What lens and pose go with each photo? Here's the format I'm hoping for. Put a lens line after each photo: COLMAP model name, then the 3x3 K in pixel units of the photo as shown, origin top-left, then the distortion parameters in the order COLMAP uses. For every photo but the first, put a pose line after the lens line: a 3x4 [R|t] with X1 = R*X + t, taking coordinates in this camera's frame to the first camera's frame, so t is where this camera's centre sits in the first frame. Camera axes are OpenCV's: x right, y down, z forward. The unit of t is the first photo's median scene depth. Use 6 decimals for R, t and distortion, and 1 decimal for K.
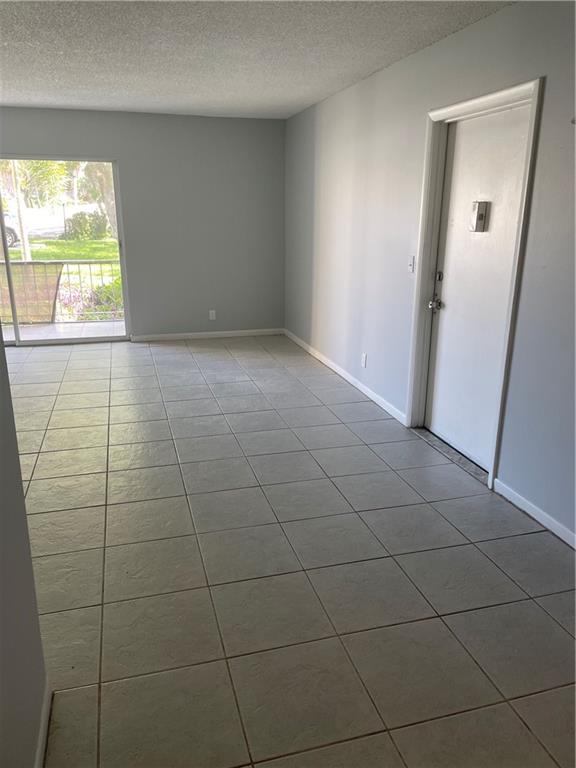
lens RADIAL K [[582.2, 0, 290.1], [0, 582.2, 383.9], [0, 0, 1]] dist [0.093415, -0.109033]
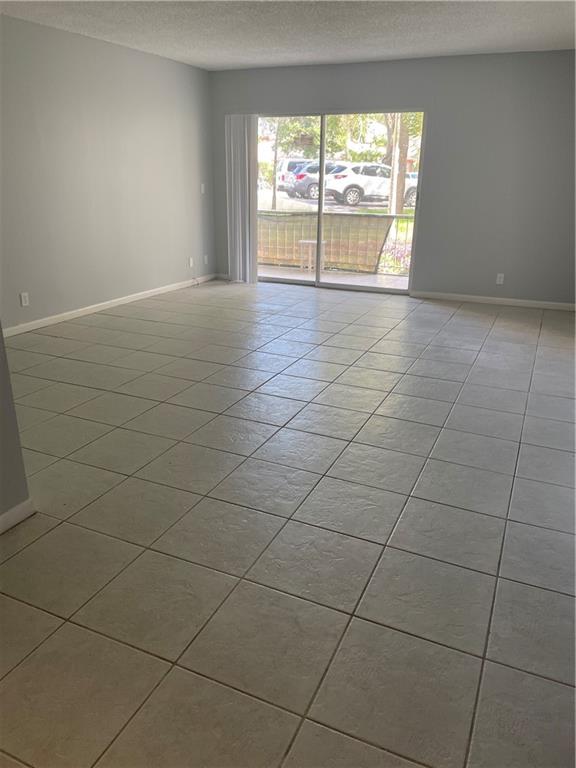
lens RADIAL K [[582.2, 0, 290.1], [0, 582.2, 383.9], [0, 0, 1]] dist [0.093415, -0.109033]
pose [[0.758204, 0.227557, -0.611020, 0.240398], [-0.194168, 0.973405, 0.121577, -0.008555], [0.622436, 0.026460, 0.782224, 0.099319]]
